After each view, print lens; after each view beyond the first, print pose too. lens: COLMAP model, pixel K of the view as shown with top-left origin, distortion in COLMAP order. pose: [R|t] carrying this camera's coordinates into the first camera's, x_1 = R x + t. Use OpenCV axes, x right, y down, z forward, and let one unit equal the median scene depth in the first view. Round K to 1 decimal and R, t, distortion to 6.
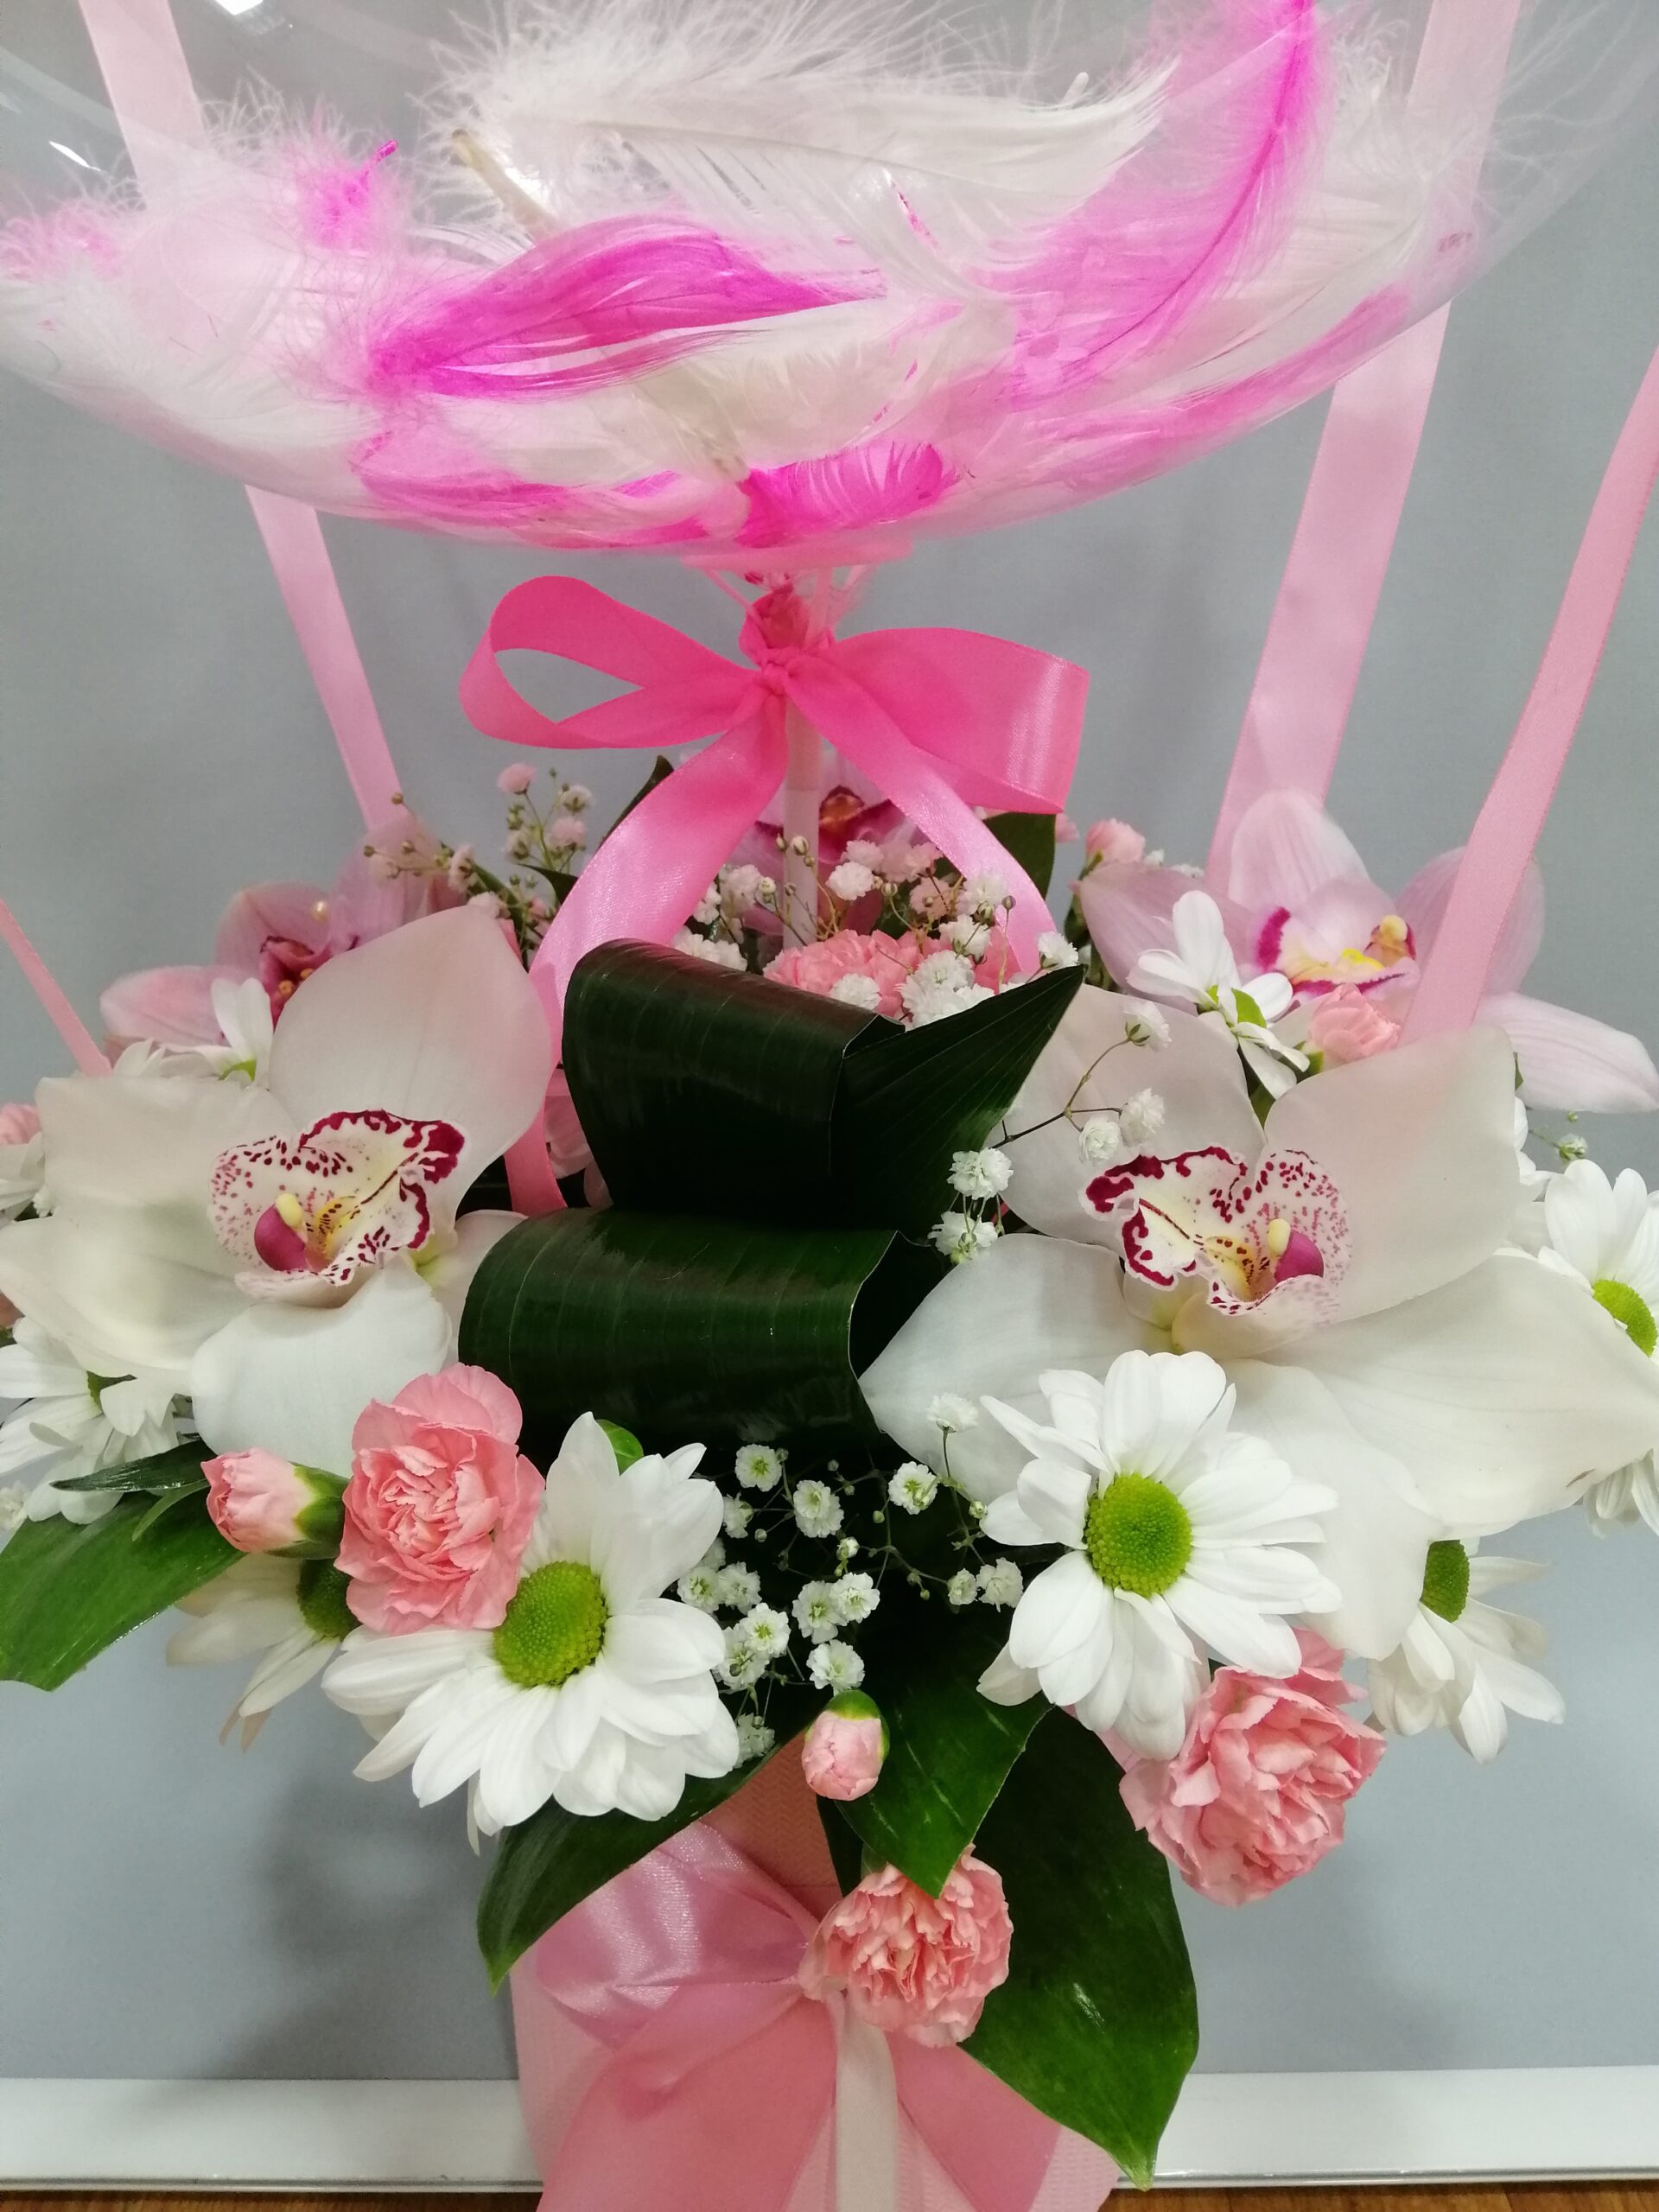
lens RADIAL K [[1673.7, 0, 830.5], [0, 1673.7, 1106.4], [0, 0, 1]] dist [0.036653, -0.061270]
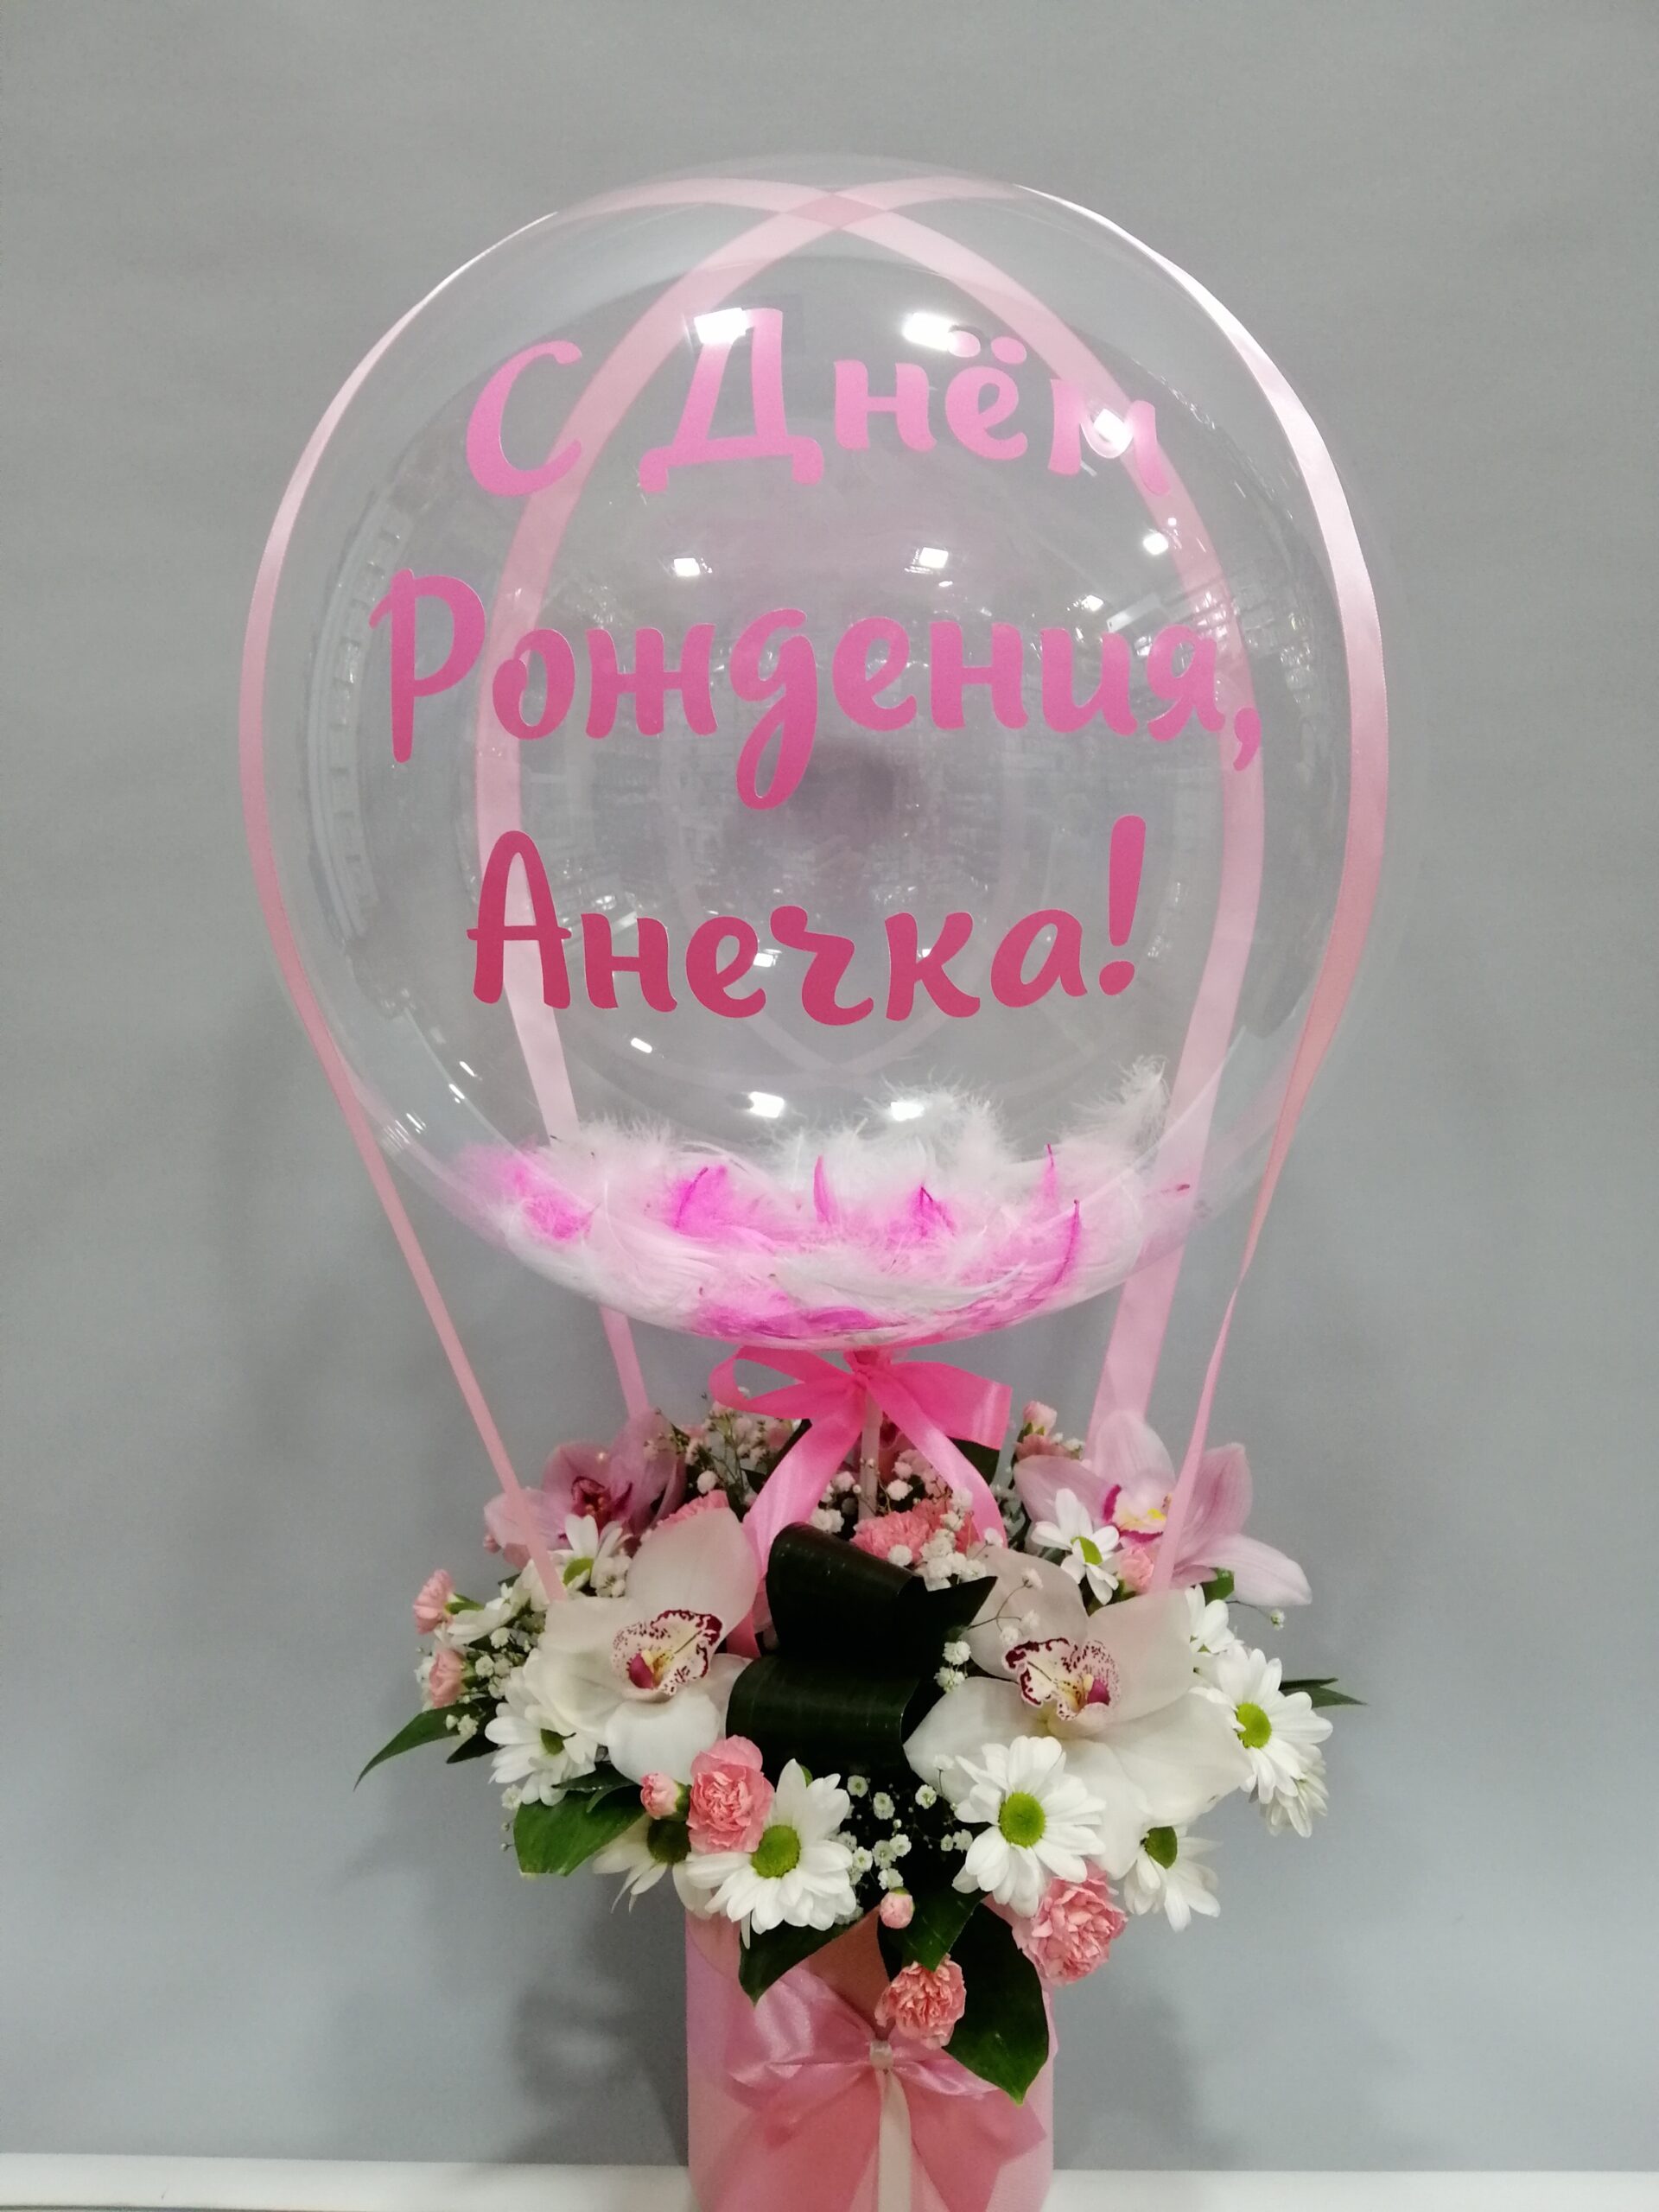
lens RADIAL K [[1673.7, 0, 826.6], [0, 1673.7, 1095.8], [0, 0, 1]] dist [0.036653, -0.061270]
pose [[0.999740, 0.022523, -0.003520, -0.094287], [-0.022787, 0.982748, -0.183541, -0.272674], [-0.000675, 0.183573, 0.983006, -1.354877]]
